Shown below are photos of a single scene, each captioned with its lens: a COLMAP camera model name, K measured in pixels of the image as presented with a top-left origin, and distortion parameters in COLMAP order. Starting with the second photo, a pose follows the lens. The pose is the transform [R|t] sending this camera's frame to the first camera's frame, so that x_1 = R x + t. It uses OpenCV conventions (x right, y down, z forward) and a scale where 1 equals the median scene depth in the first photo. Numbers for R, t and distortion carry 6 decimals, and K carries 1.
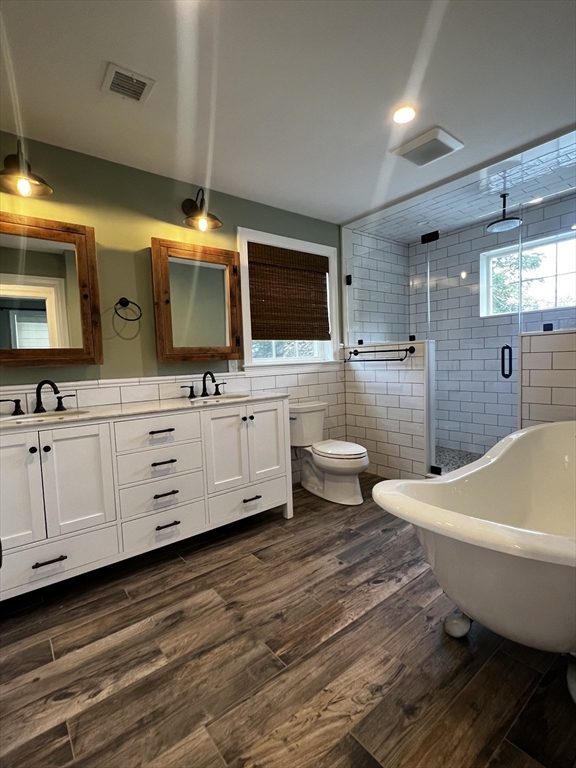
lens RADIAL K [[369.1, 0, 288.0], [0, 369.1, 385.1], [0, 0, 1]] dist [0.002607, -0.000039]
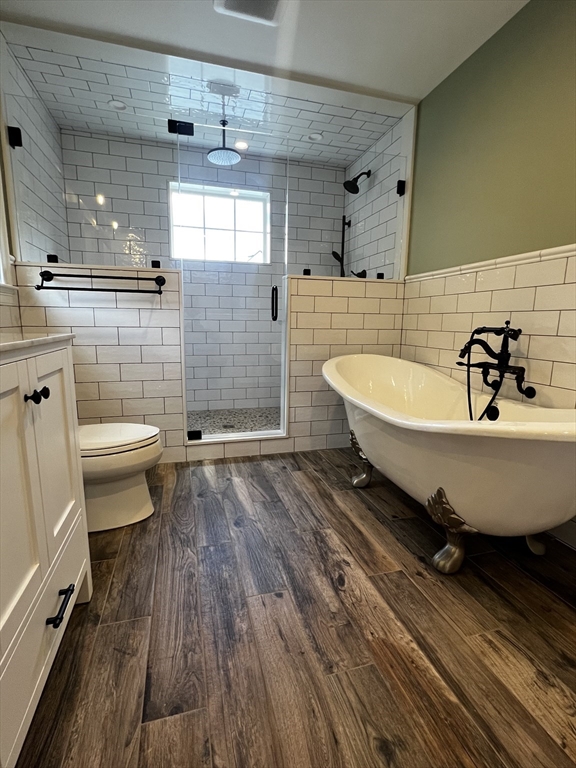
lens RADIAL K [[369.1, 0, 287.6], [0, 369.1, 383.2], [0, 0, 1]] dist [0.002607, -0.000039]
pose [[0.380870, -0.103961, 0.918765, -0.376107], [0.034057, 0.994562, 0.098420, 0.061951], [-0.924001, -0.006195, 0.382340, 0.724827]]
